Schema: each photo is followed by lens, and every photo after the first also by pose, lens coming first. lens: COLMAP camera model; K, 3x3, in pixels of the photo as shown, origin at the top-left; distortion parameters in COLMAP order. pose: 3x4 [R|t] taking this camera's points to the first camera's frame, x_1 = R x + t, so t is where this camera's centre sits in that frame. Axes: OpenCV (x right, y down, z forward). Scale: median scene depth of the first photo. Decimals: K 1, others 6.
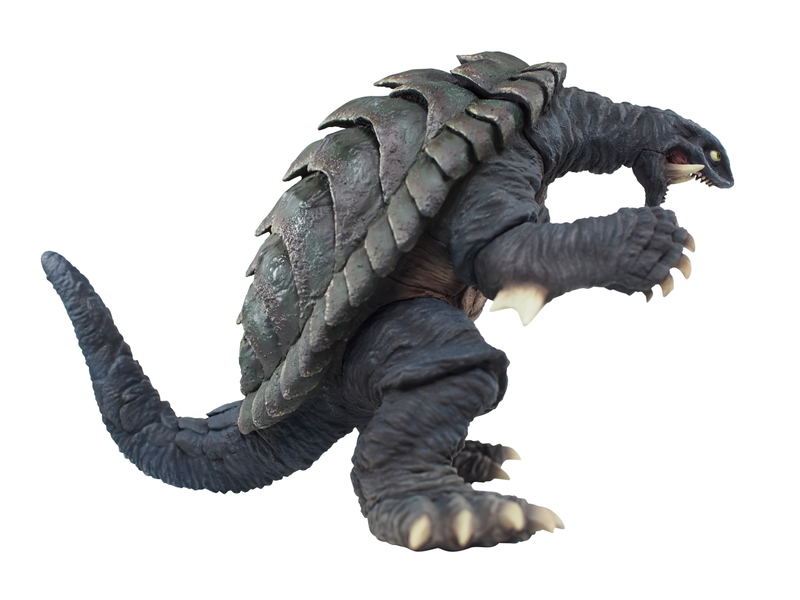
lens RADIAL K [[1160.5, 0, 400.0], [0, 1160.5, 300.0], [0, 0, 1]] dist [-0.175216, -0.044404]
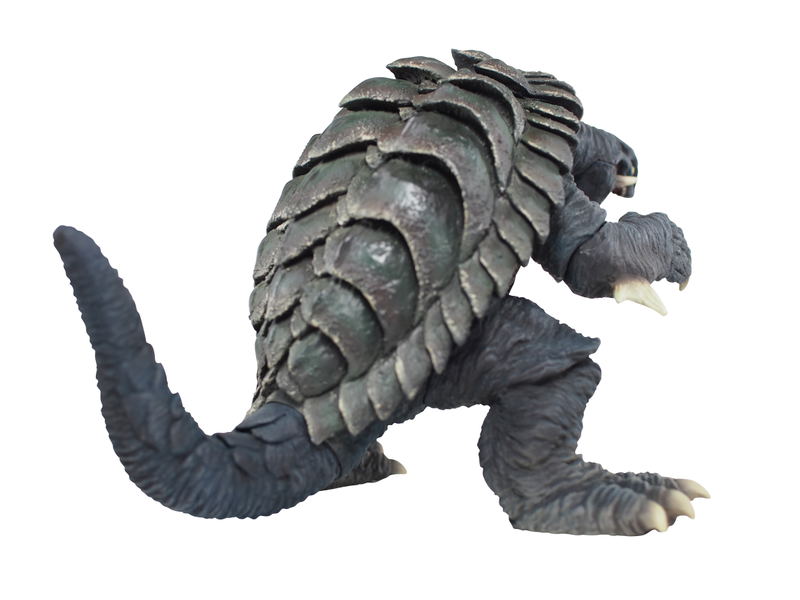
lens RADIAL K [[1101.0, 0, 400.0], [0, 1101.0, 300.0], [0, 0, 1]] dist [-0.496107, 0.017836]
pose [[0.738523, 0.005203, 0.674208, -0.688852], [-0.006725, 0.999977, -0.000351, 0.006756], [-0.674194, -0.004275, 0.738542, 0.386070]]
